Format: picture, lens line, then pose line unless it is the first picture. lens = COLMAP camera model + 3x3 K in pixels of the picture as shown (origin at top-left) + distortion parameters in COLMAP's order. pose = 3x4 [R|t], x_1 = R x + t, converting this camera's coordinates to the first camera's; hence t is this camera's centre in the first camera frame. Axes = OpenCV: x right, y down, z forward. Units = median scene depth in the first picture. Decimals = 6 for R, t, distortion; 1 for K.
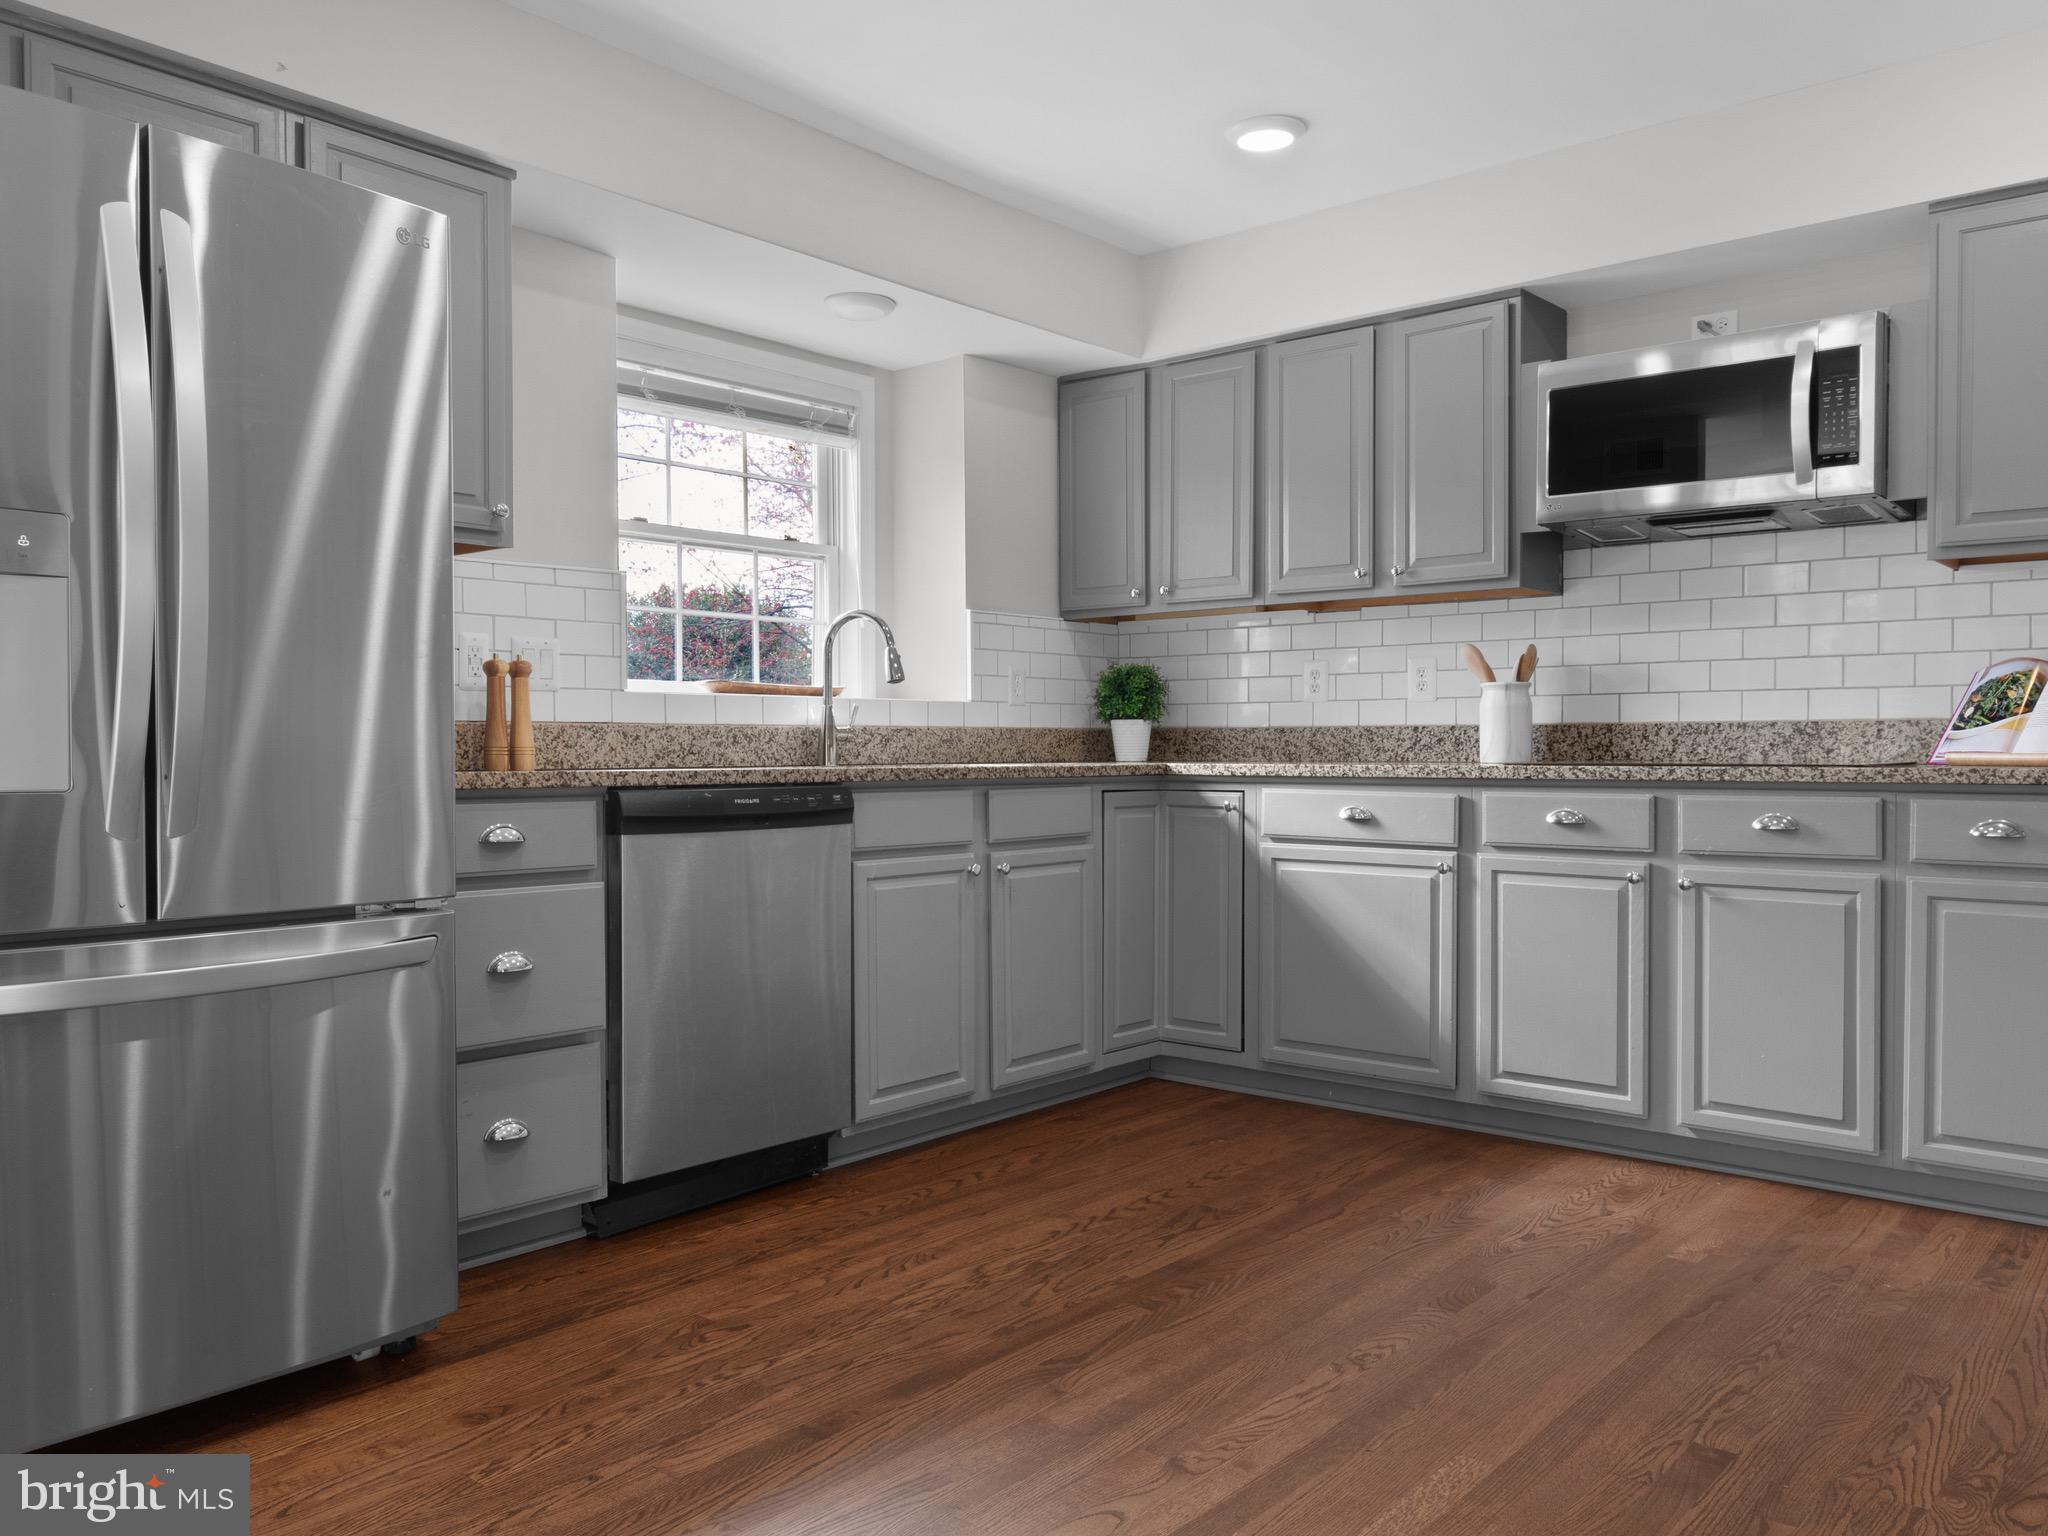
lens RADIAL K [[1568.0, 0, 1024.0], [0, 1568.0, 768.0], [0, 0, 1]] dist [-0.002332, 0.000585]
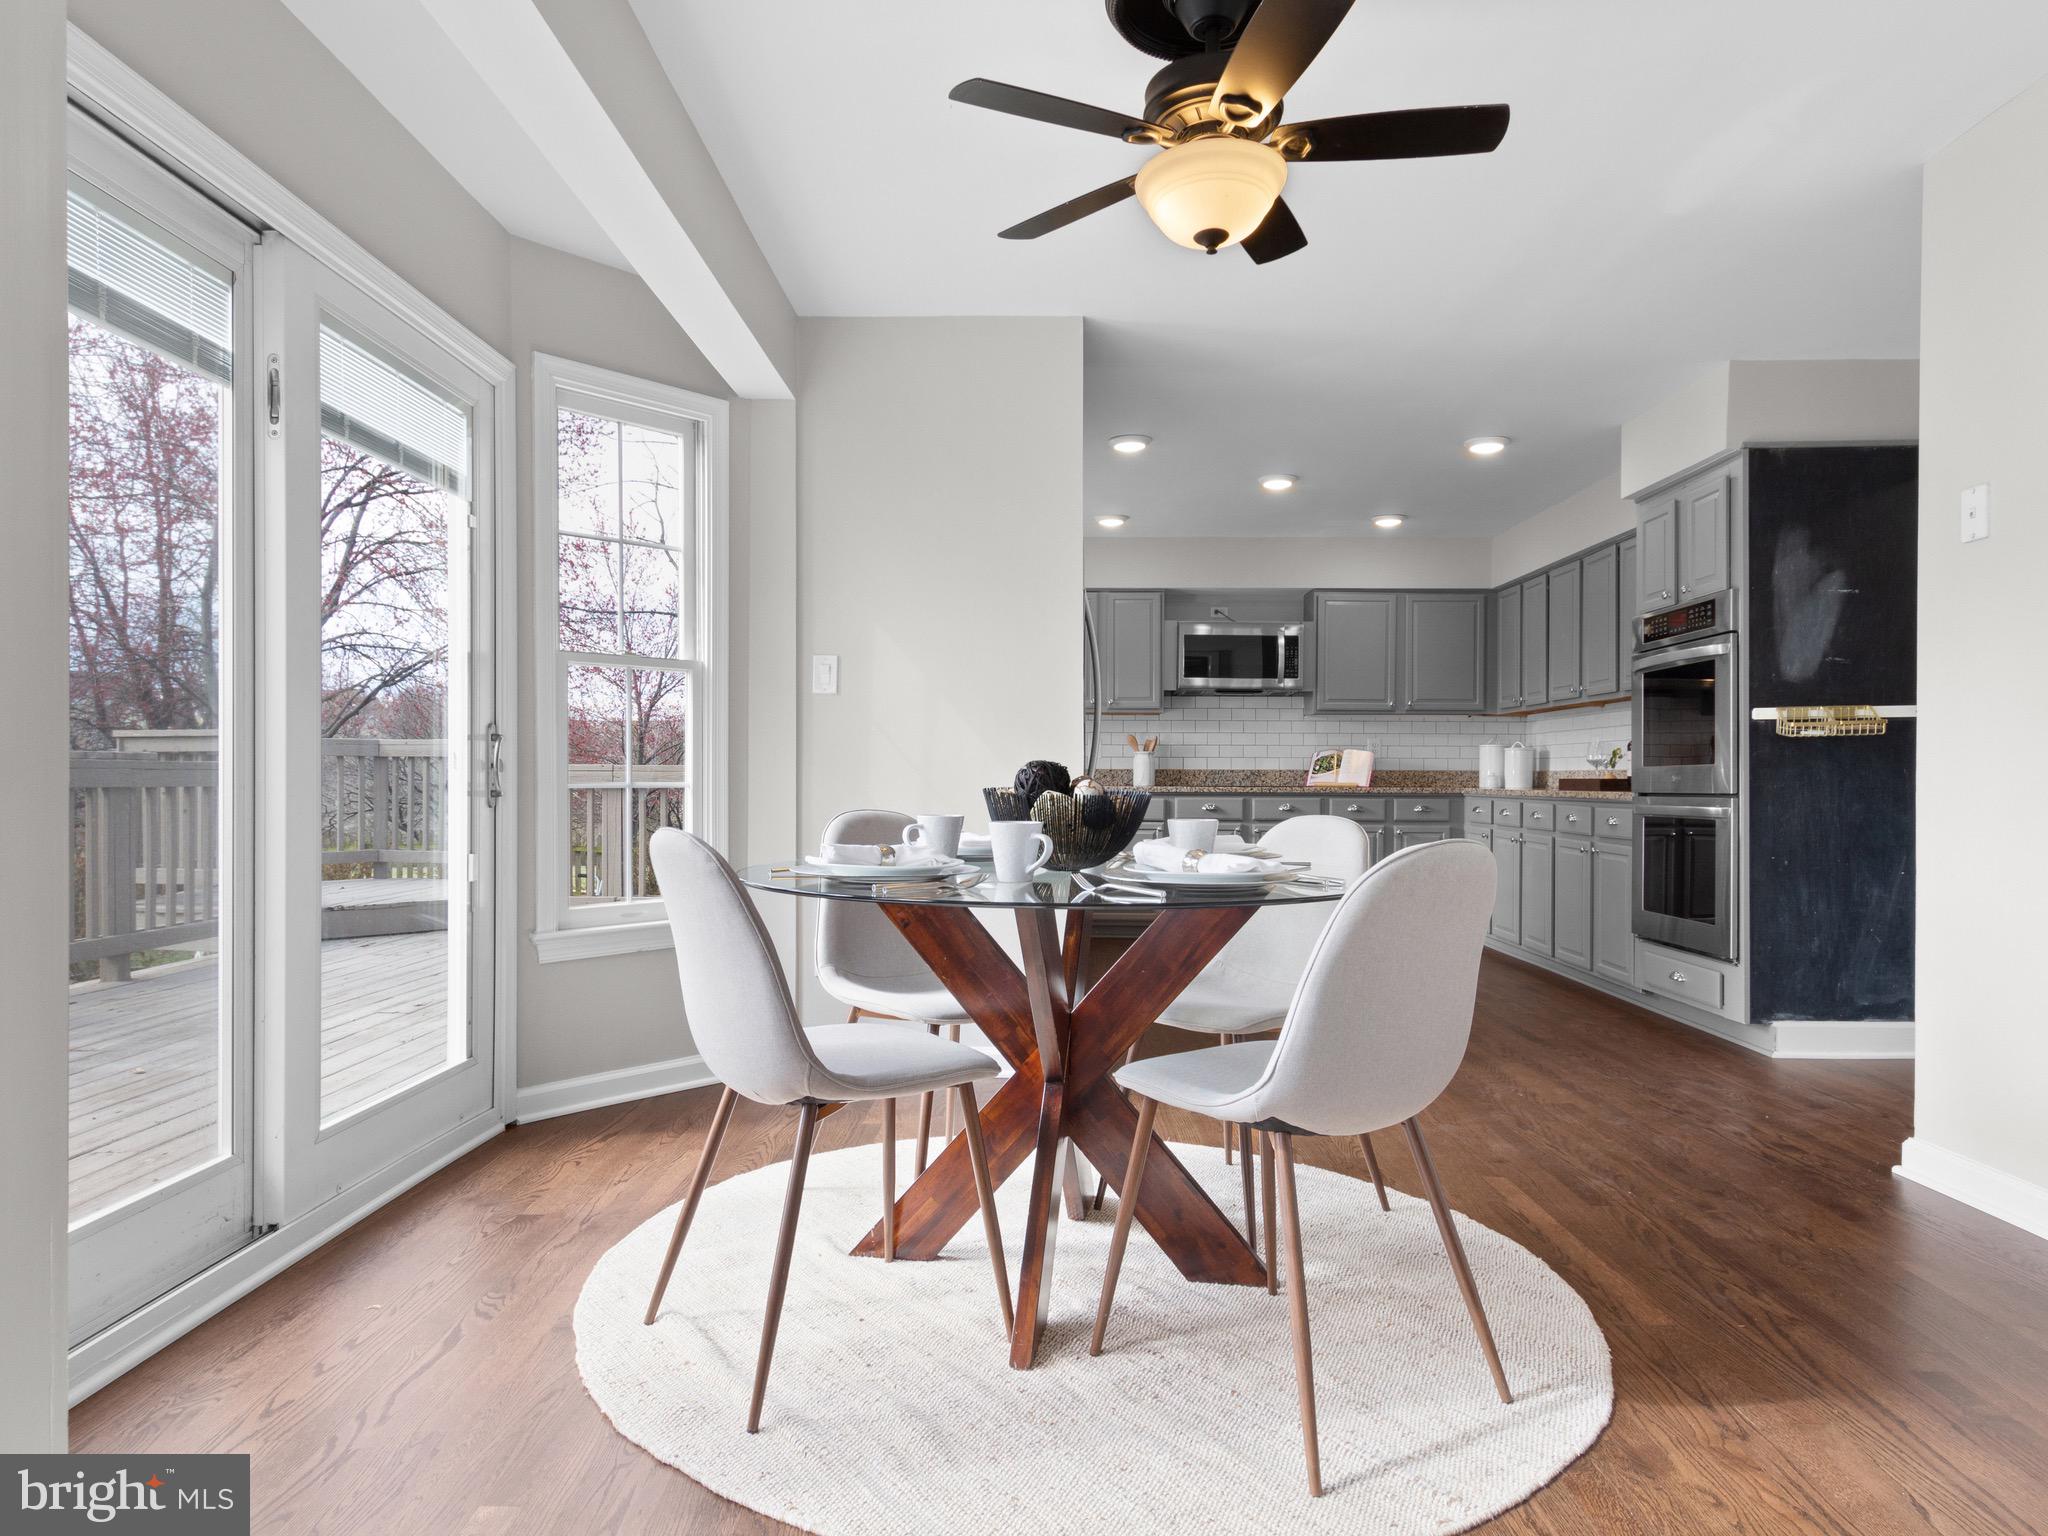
lens RADIAL K [[1234.9, 0, 1028.6], [0, 1234.9, 774.8], [0, 0, 1]] dist [0.003139, 0.001484]
pose [[0.771242, 0.006554, 0.636508, -1.130257], [0.002044, 0.999916, -0.012773, 0.003697], [-0.636538, 0.011153, 0.771165, -0.351680]]
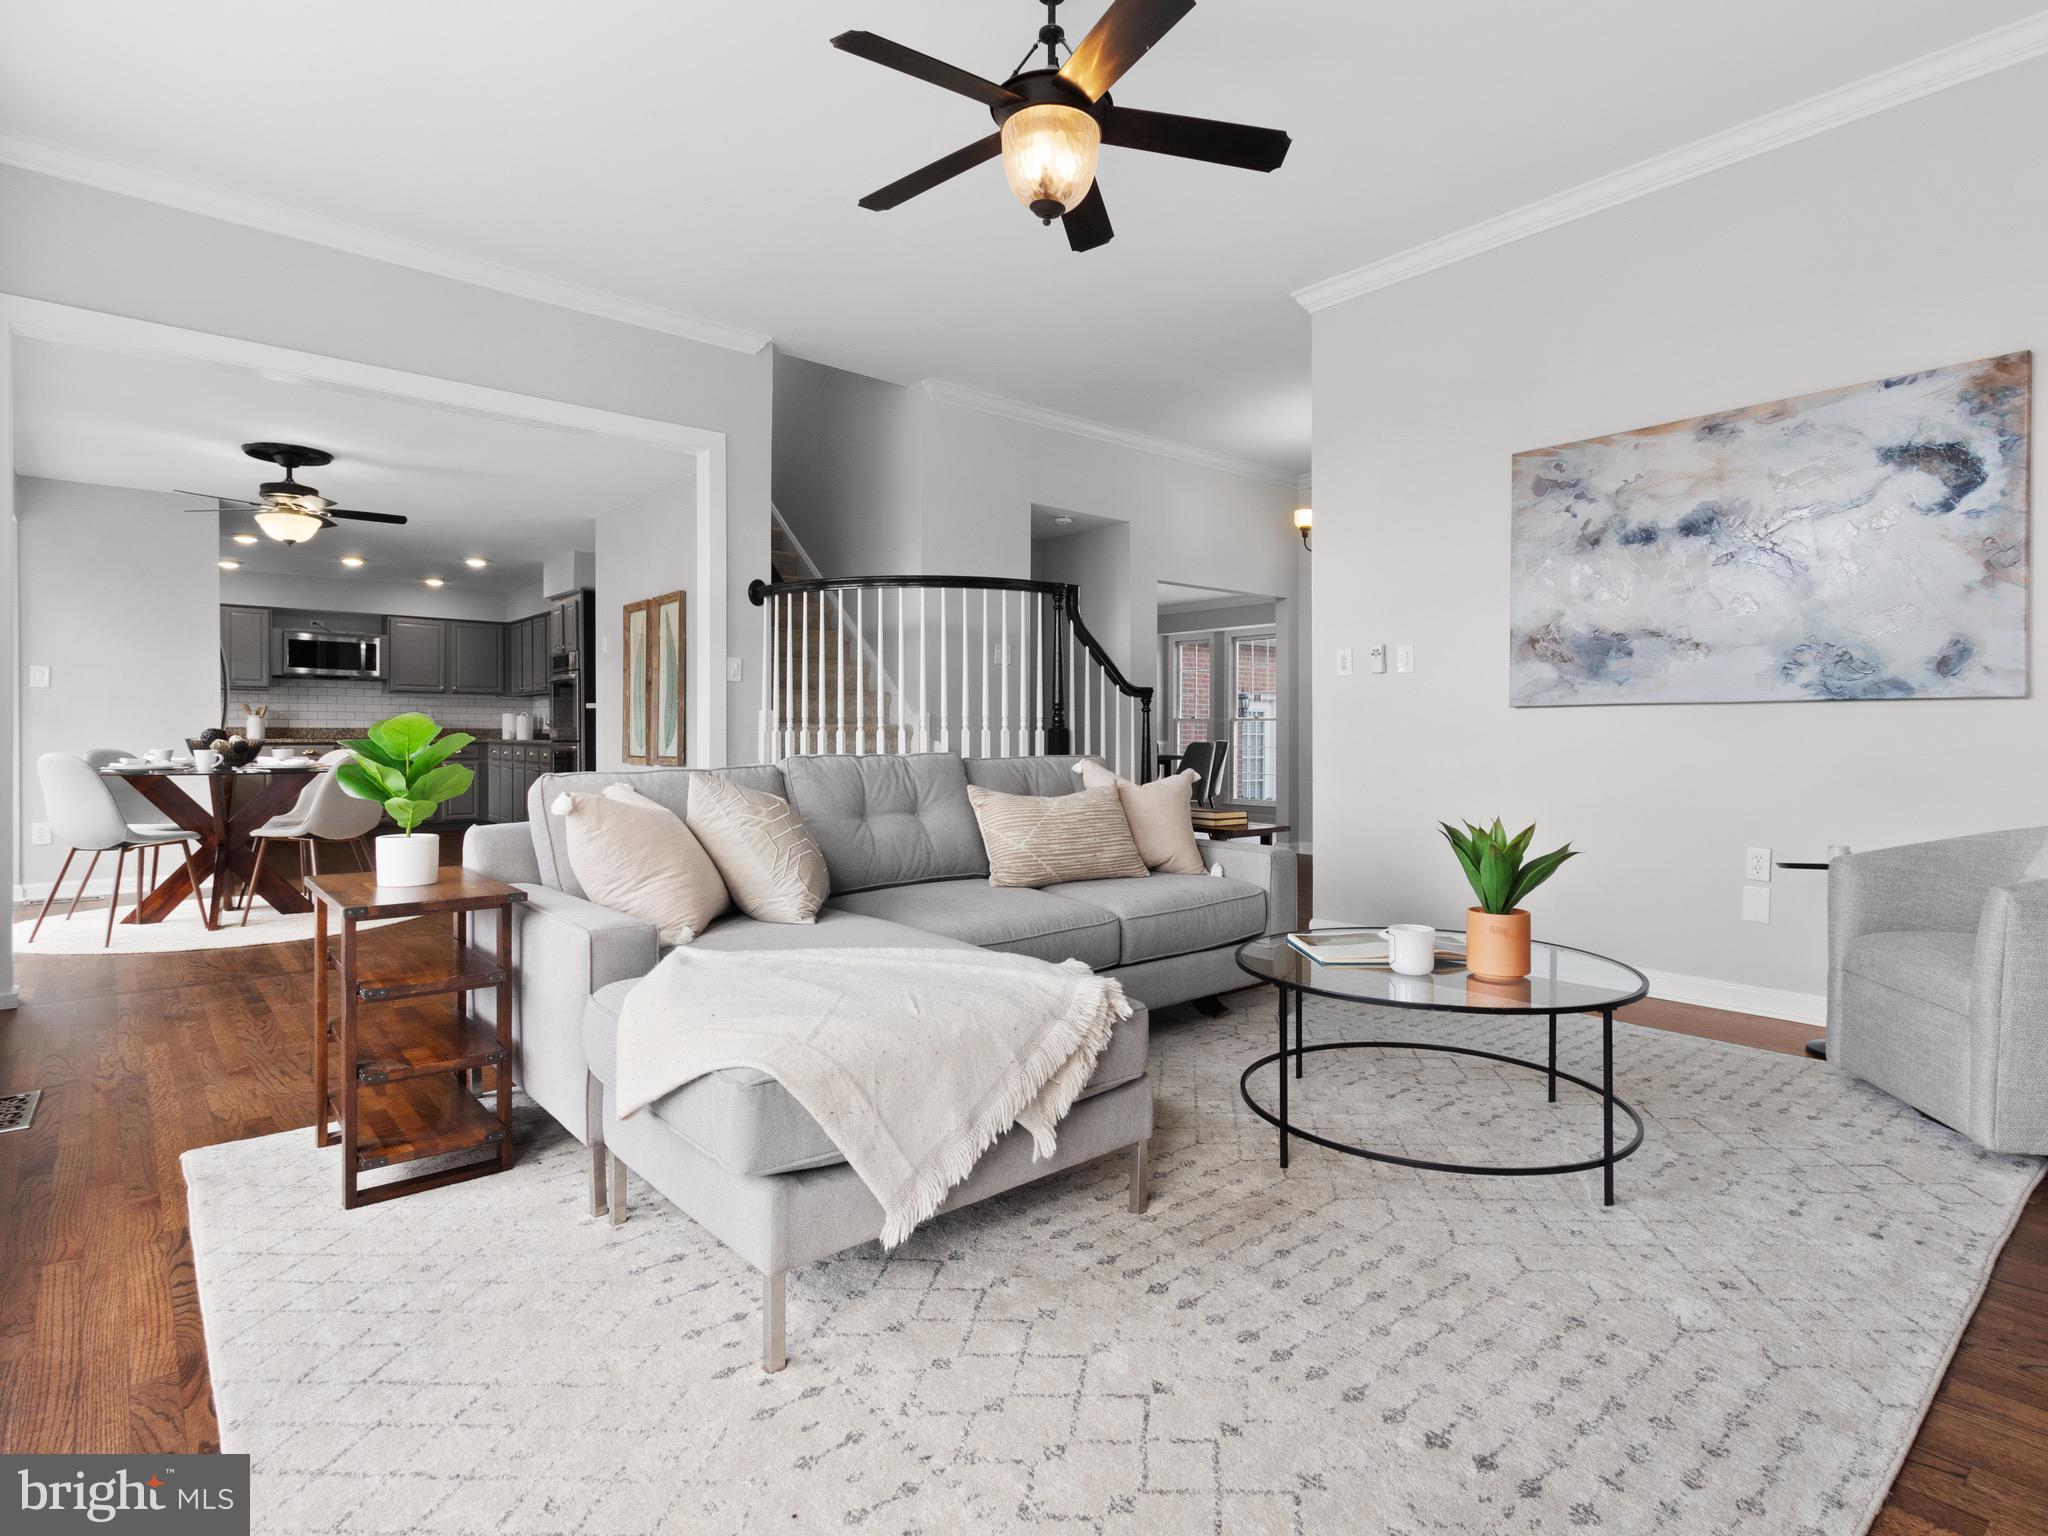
lens RADIAL K [[1056.5, 0, 1023.7], [0, 1056.5, 748.4], [0, 0, 1]] dist [0.002182, 0.000231]
pose [[0.154773, -0.009498, 0.987904, -1.952221], [0.007443, 0.999937, 0.008447, 0.012428], [-0.987922, 0.006046, 0.154834, -1.156183]]
